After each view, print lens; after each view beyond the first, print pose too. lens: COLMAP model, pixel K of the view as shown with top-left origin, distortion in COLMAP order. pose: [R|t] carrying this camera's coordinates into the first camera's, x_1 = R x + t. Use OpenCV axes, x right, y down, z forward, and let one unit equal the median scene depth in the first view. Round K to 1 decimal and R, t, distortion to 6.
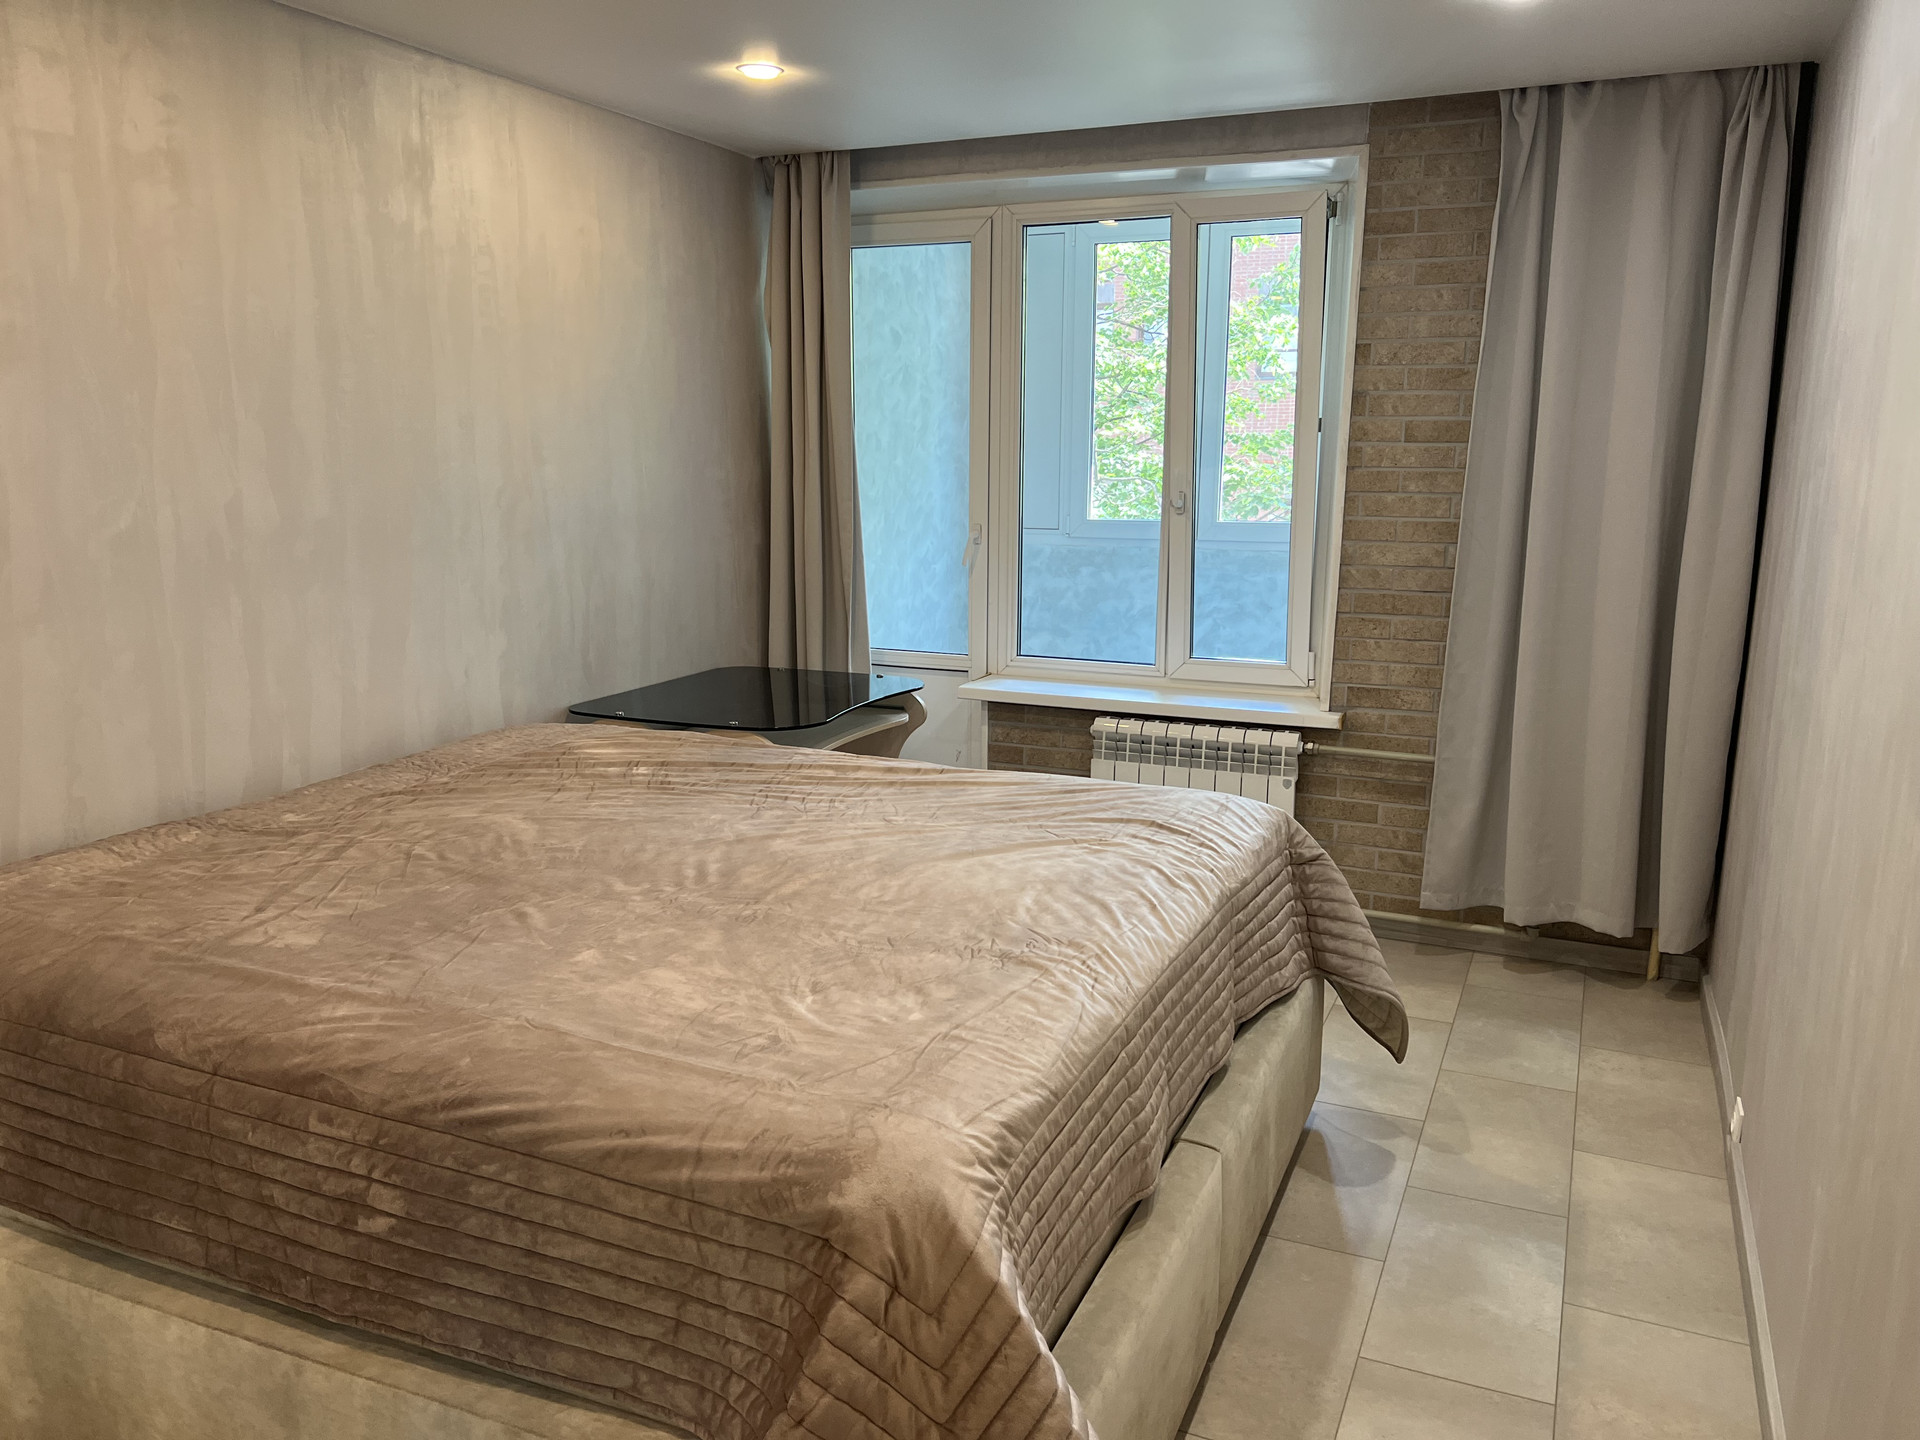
lens RADIAL K [[1439.0, 0, 962.5], [0, 1439.0, 728.0], [0, 0, 1]] dist [0.067331, -0.082480]
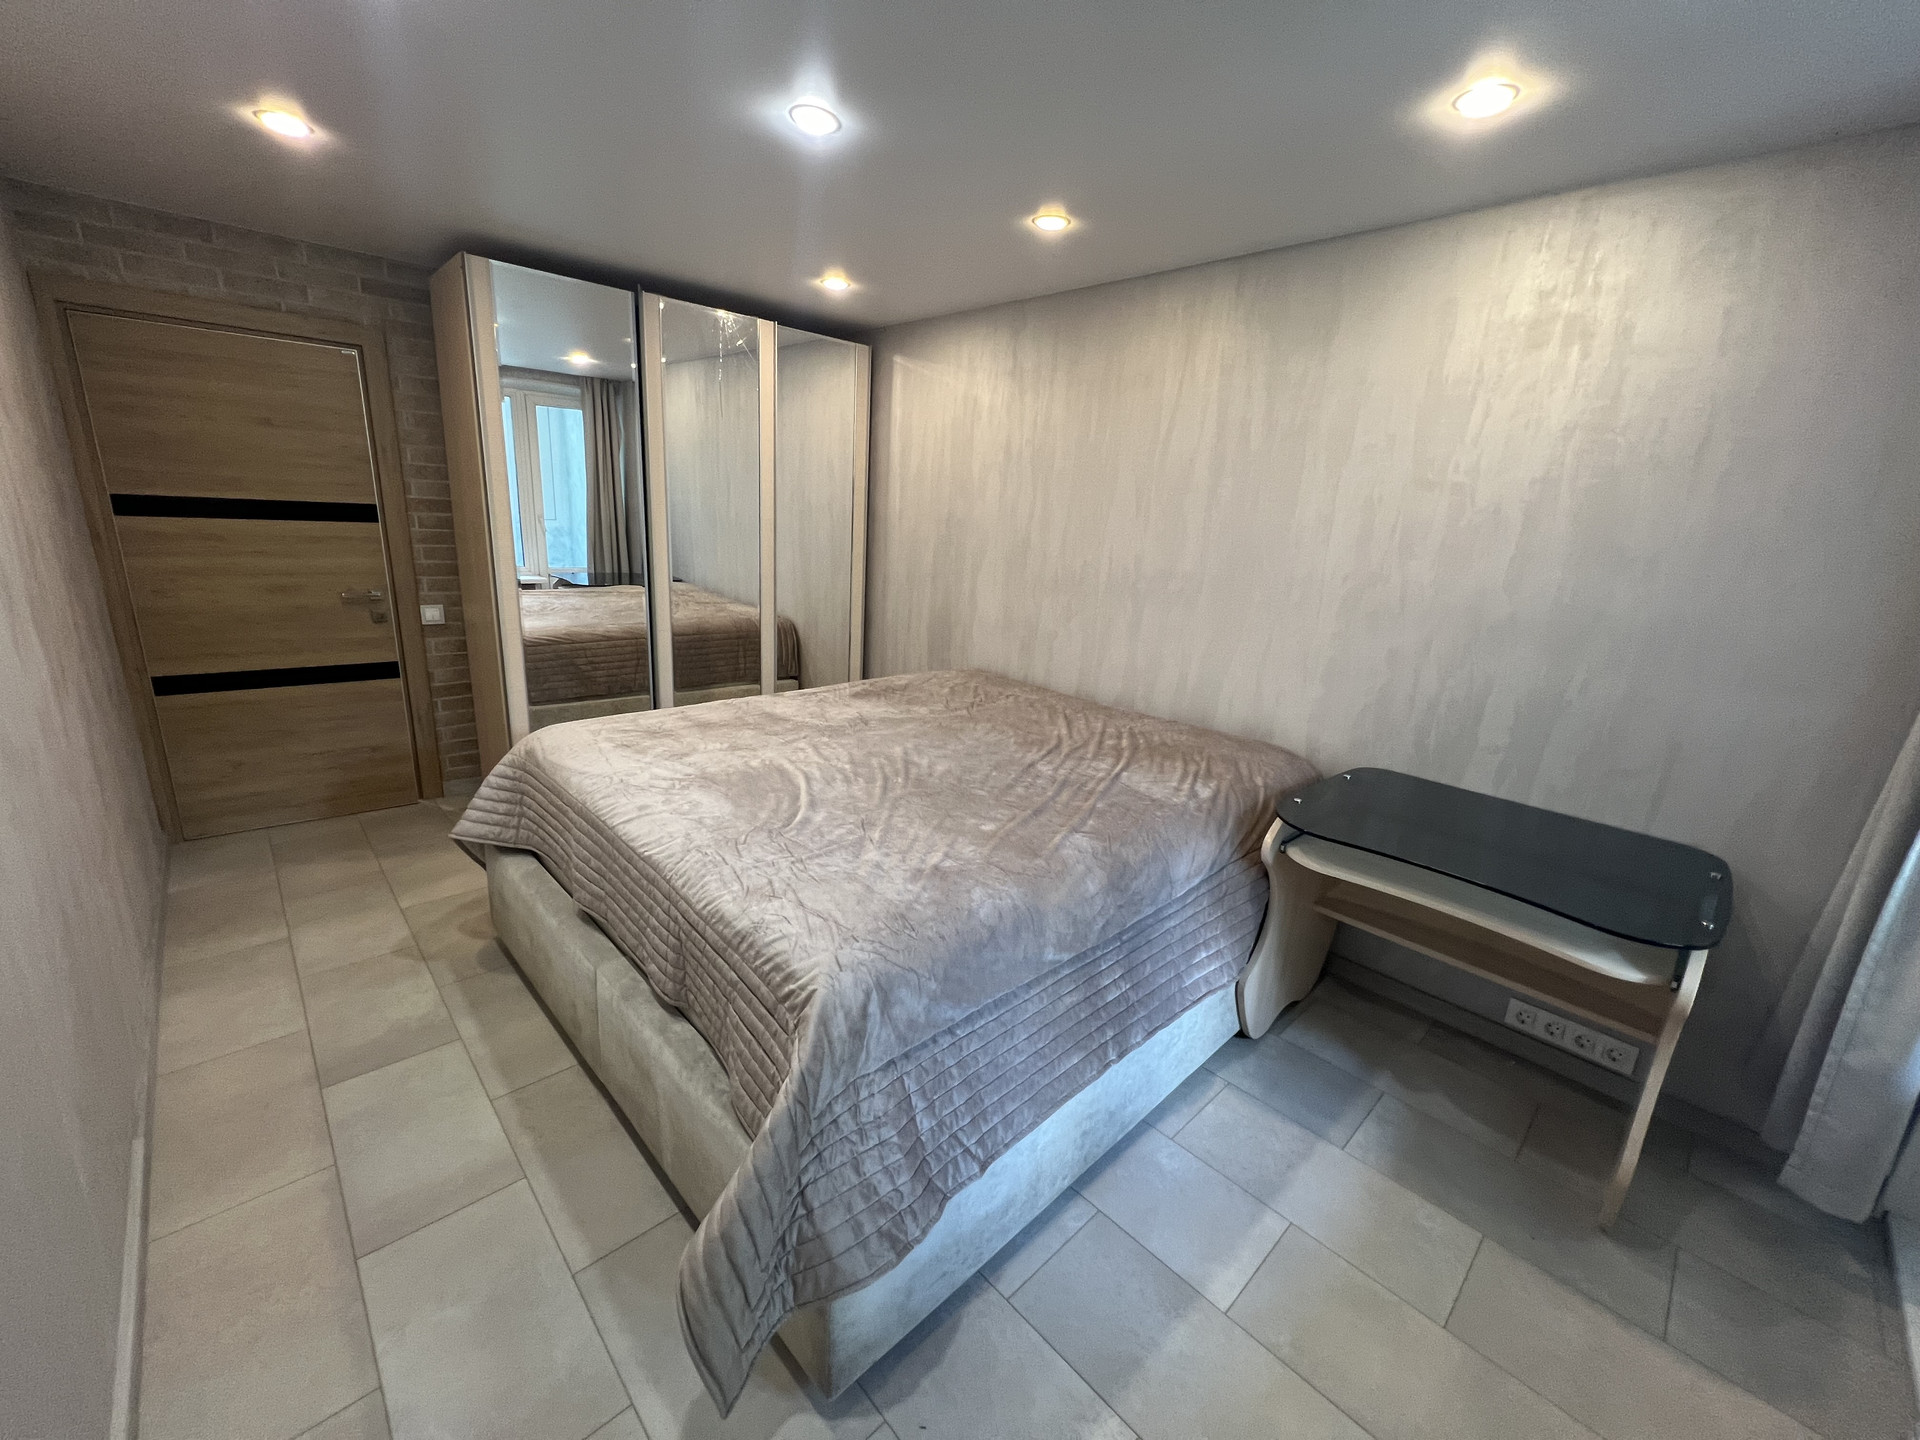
lens RADIAL K [[767.1, 0, 959.3], [0, 767.1, 716.2], [0, 0, 1]] dist [0.000549, -0.000046]
pose [[-0.383354, 0.215624, -0.898079, 0.631834], [-0.238572, 0.916250, 0.321823, -0.267380], [0.892257, 0.337628, -0.299807, 1.358666]]
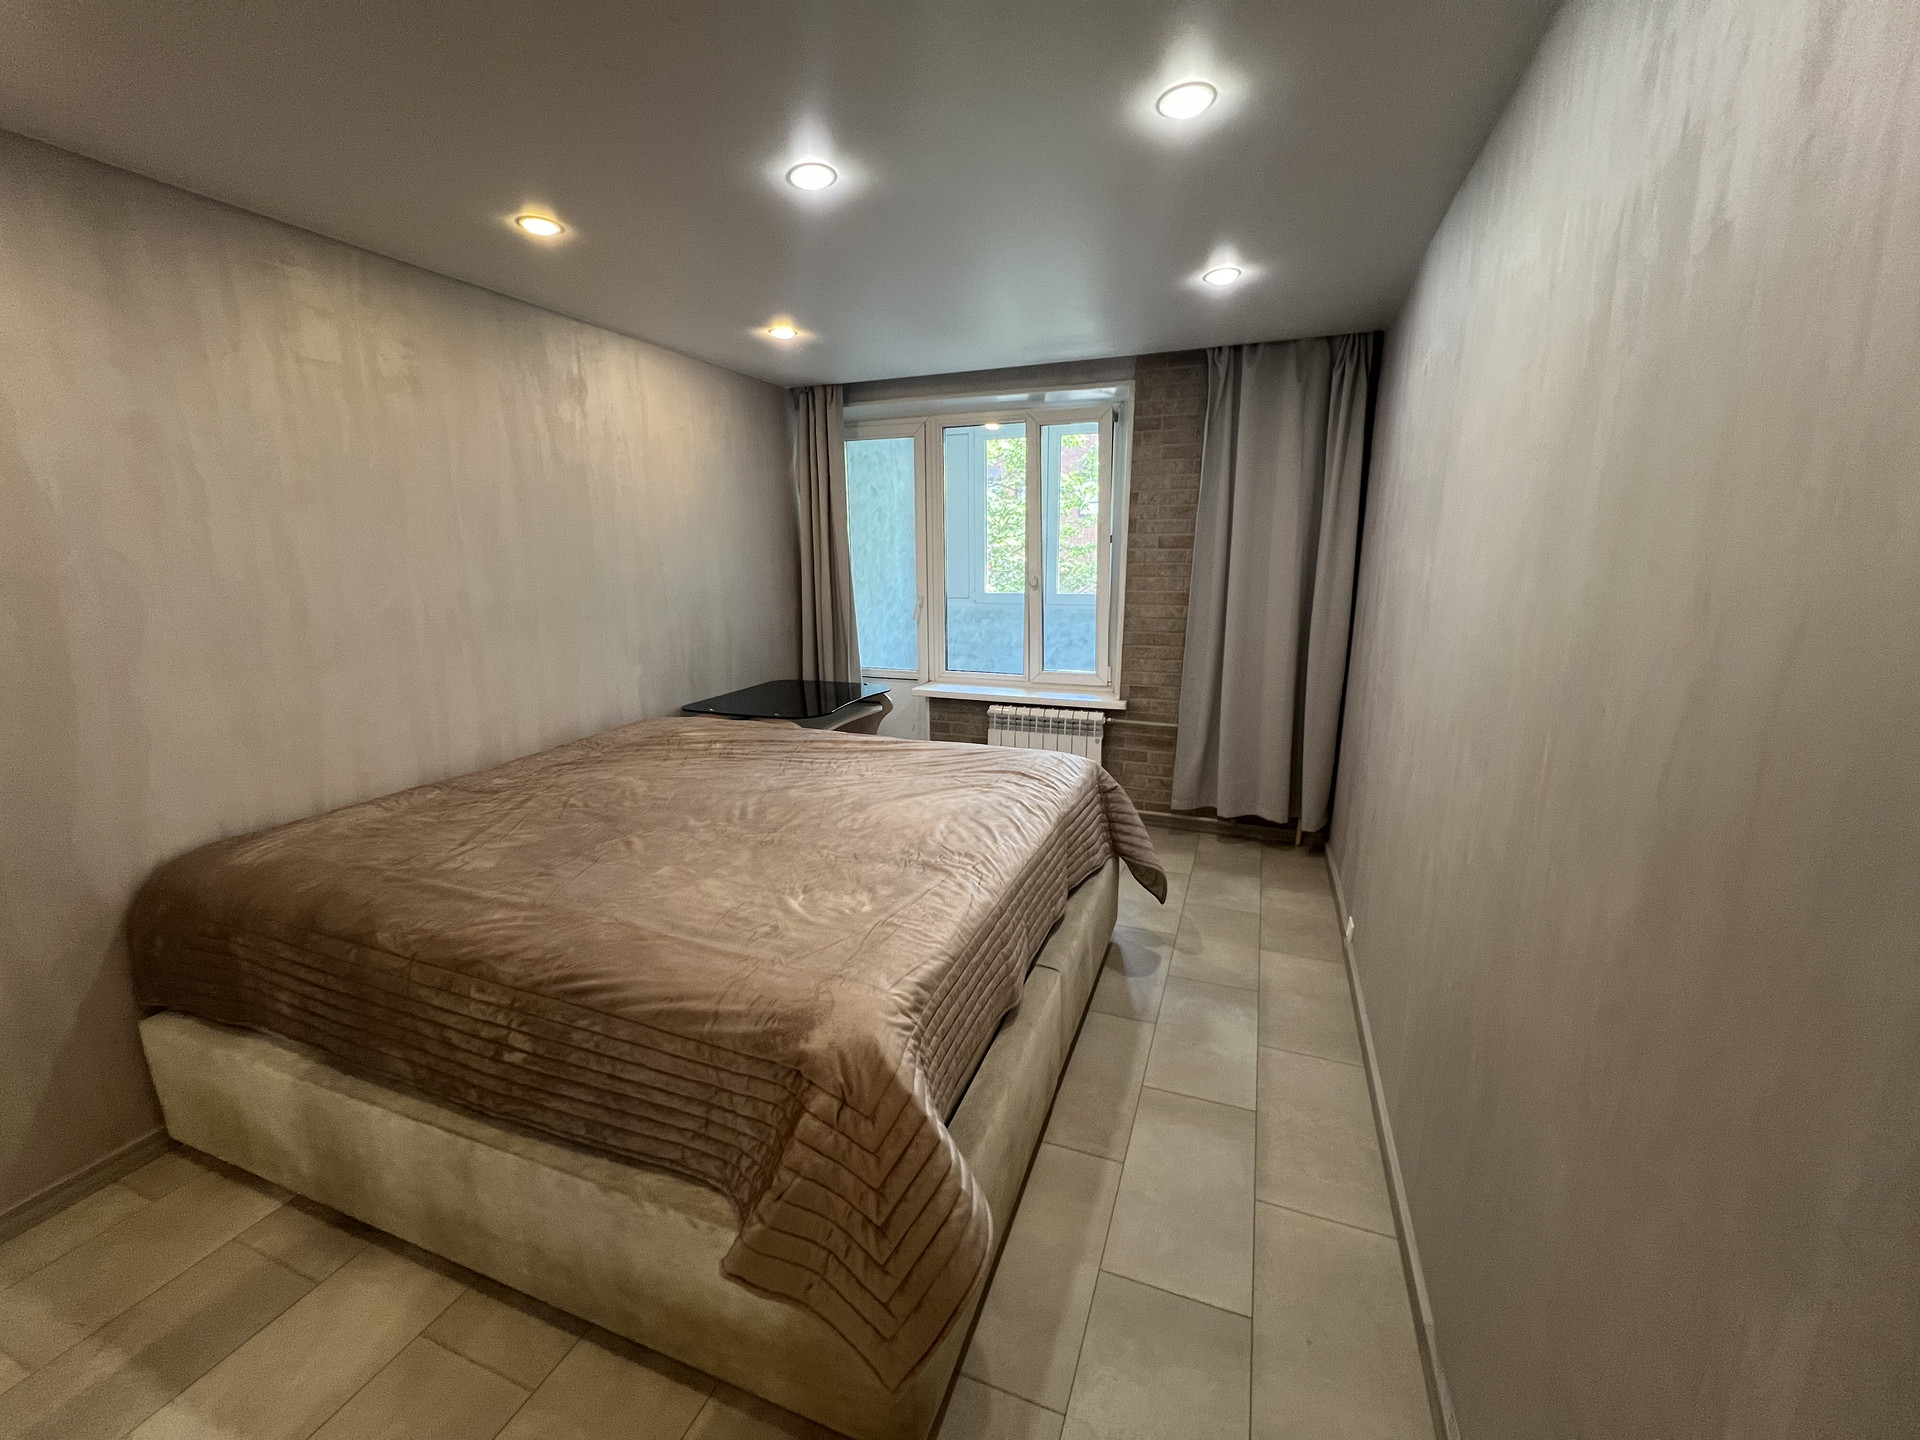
lens RADIAL K [[771.8, 0, 965.8], [0, 771.8, 714.8], [0, 0, 1]] dist [0.002309, 0.000058]
pose [[0.998486, -0.020240, 0.051154, 0.027705], [0.019619, 0.999728, 0.012620, -0.015976], [-0.051395, -0.011597, 0.998611, 0.109025]]
